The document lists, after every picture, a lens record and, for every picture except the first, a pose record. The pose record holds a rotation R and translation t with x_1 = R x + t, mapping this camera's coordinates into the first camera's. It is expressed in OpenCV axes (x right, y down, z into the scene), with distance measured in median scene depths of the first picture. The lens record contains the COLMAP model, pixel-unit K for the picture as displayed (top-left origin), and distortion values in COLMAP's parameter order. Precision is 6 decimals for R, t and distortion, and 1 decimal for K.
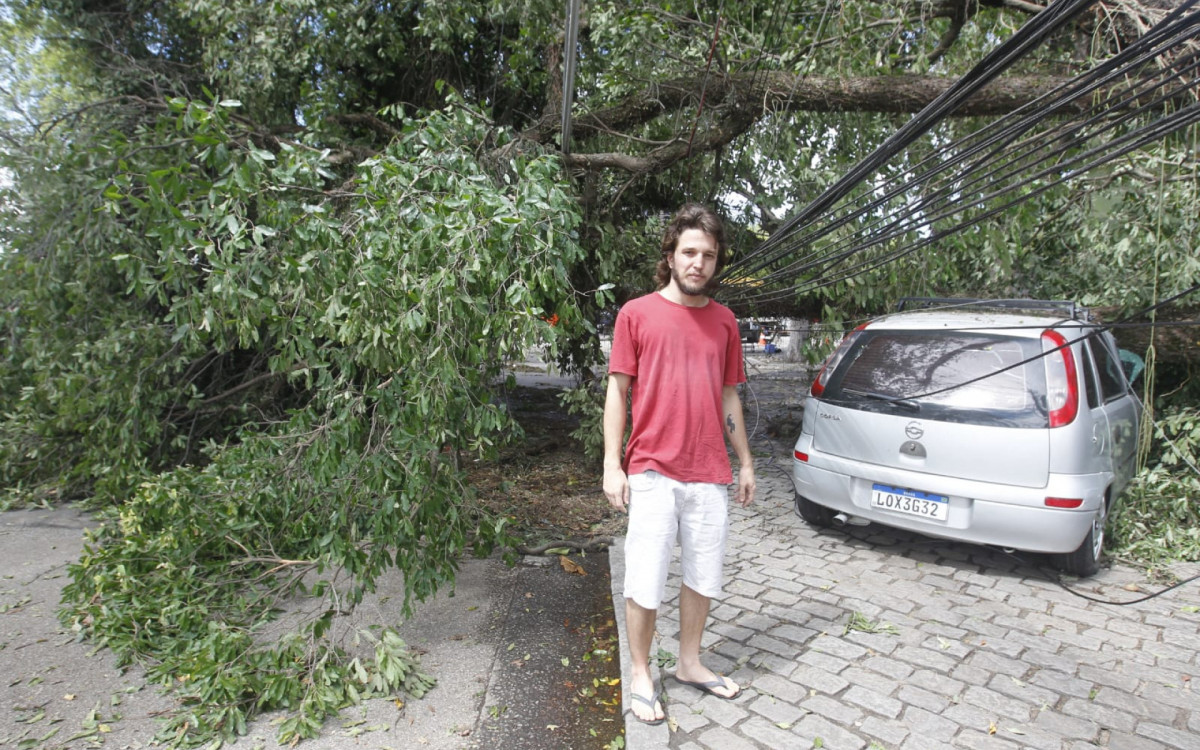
lens RADIAL K [[703.1, 0, 603.9], [0, 703.1, 377.3], [0, 0, 1]] dist [-0.061540, 0.028907]
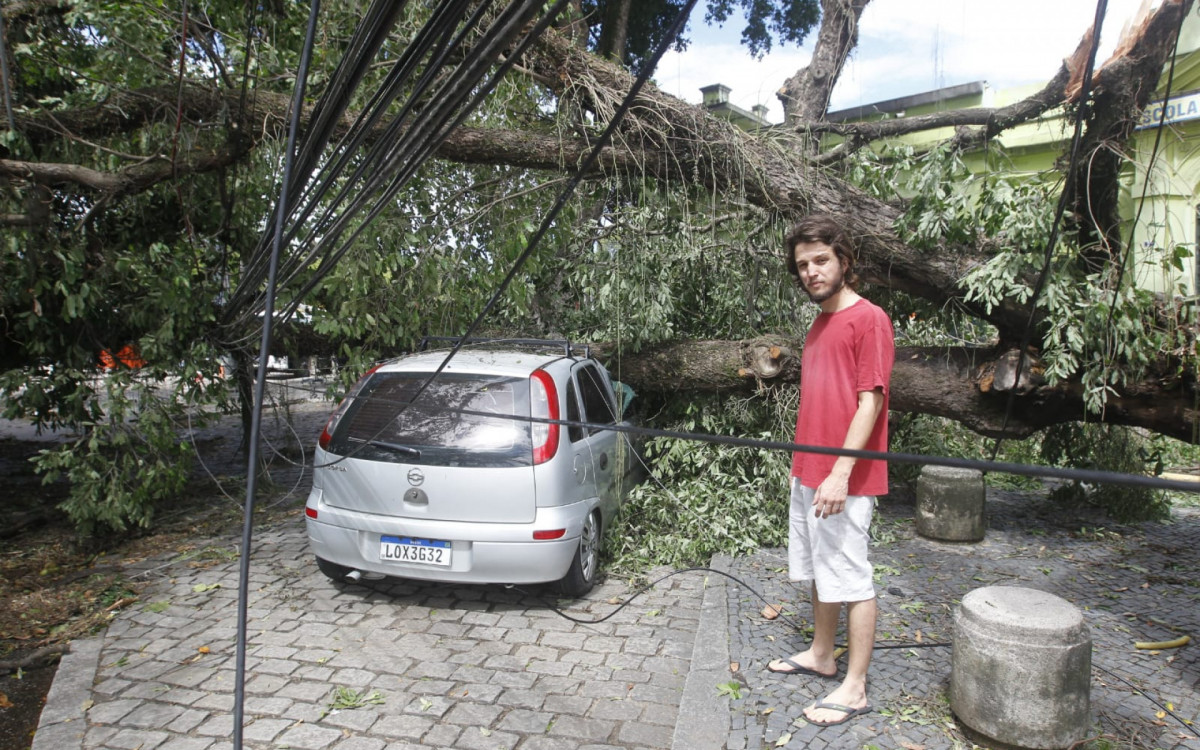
lens RADIAL K [[703.1, 0, 603.9], [0, 703.1, 377.3], [0, 0, 1]] dist [-0.061540, 0.028907]
pose [[0.863706, -0.037829, 0.502574, 0.183265], [0.054963, 0.998302, -0.019315, -0.029744], [-0.500990, 0.044306, 0.864319, 0.011276]]
